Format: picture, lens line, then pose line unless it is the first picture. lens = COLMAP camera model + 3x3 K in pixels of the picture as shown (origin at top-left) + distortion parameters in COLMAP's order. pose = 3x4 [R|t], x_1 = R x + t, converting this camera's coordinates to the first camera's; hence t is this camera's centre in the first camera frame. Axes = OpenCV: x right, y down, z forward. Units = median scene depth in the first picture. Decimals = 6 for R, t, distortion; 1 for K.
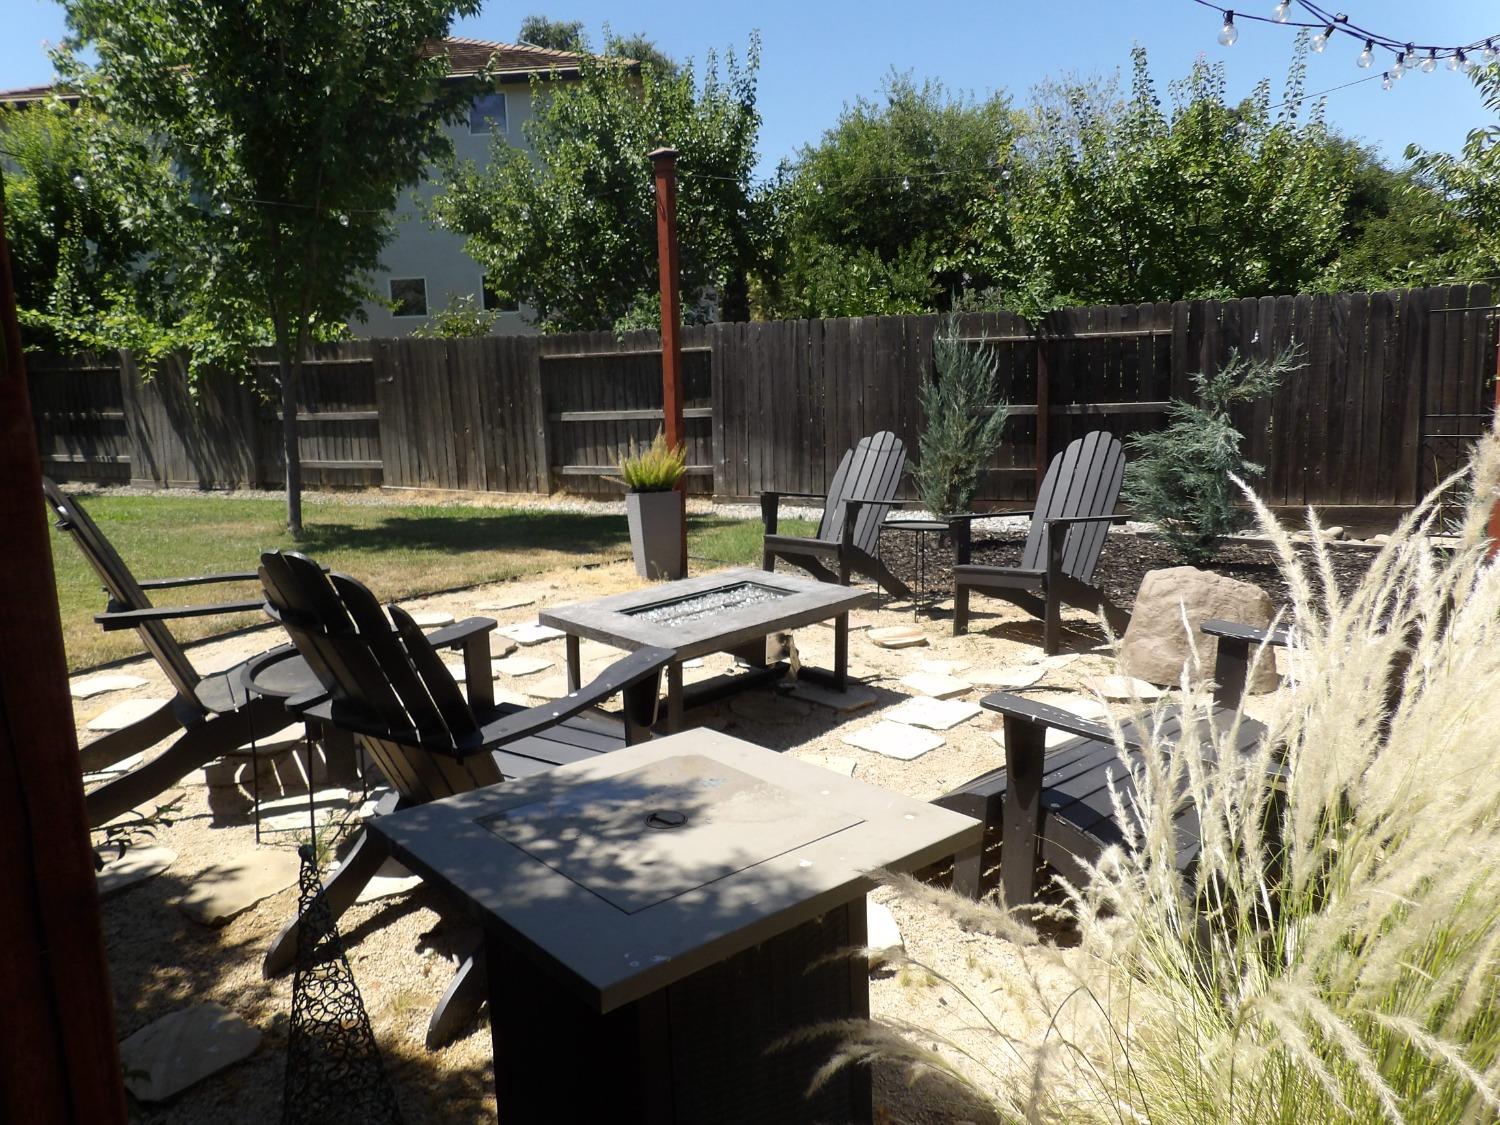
lens RADIAL K [[1061.6, 0, 755.0], [0, 1061.6, 527.9], [0, 0, 1]] dist [-0.052413, 0.049124]
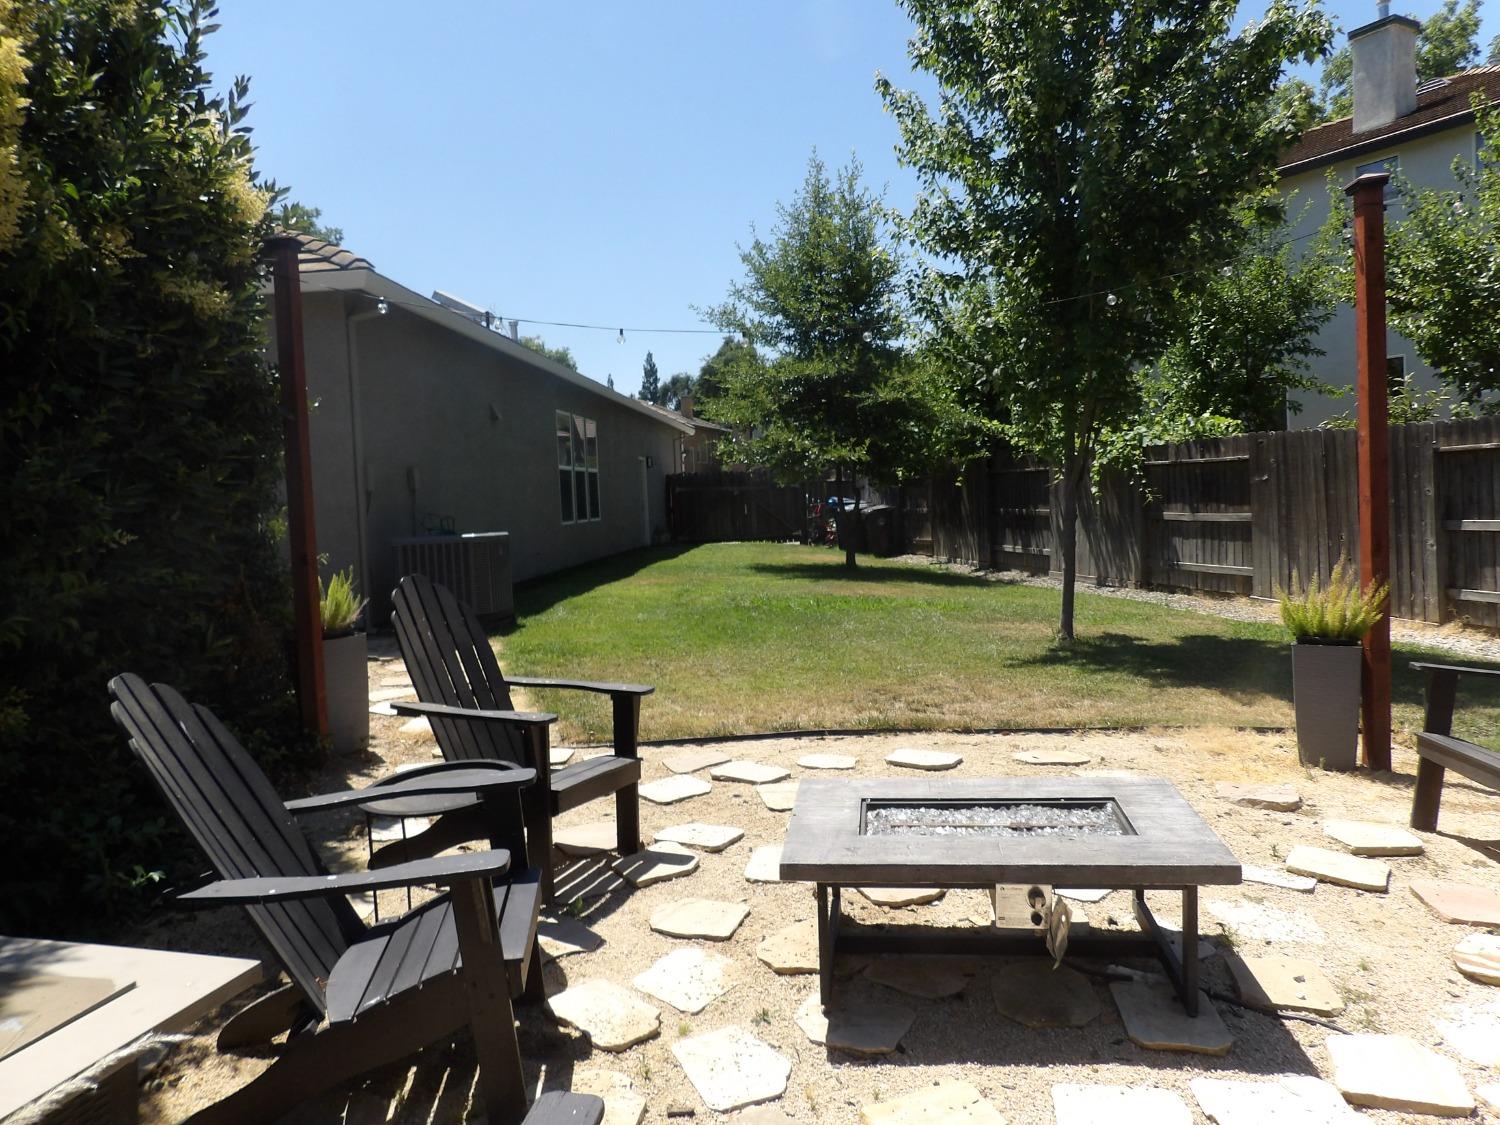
lens RADIAL K [[1061.6, 0, 755.0], [0, 1061.6, 527.9], [0, 0, 1]] dist [-0.052413, 0.049124]
pose [[0.565643, 0.025510, -0.824256, 0.142651], [-0.094156, 0.994983, -0.033820, -0.026813], [0.819257, 0.096739, 0.565207, 0.139500]]
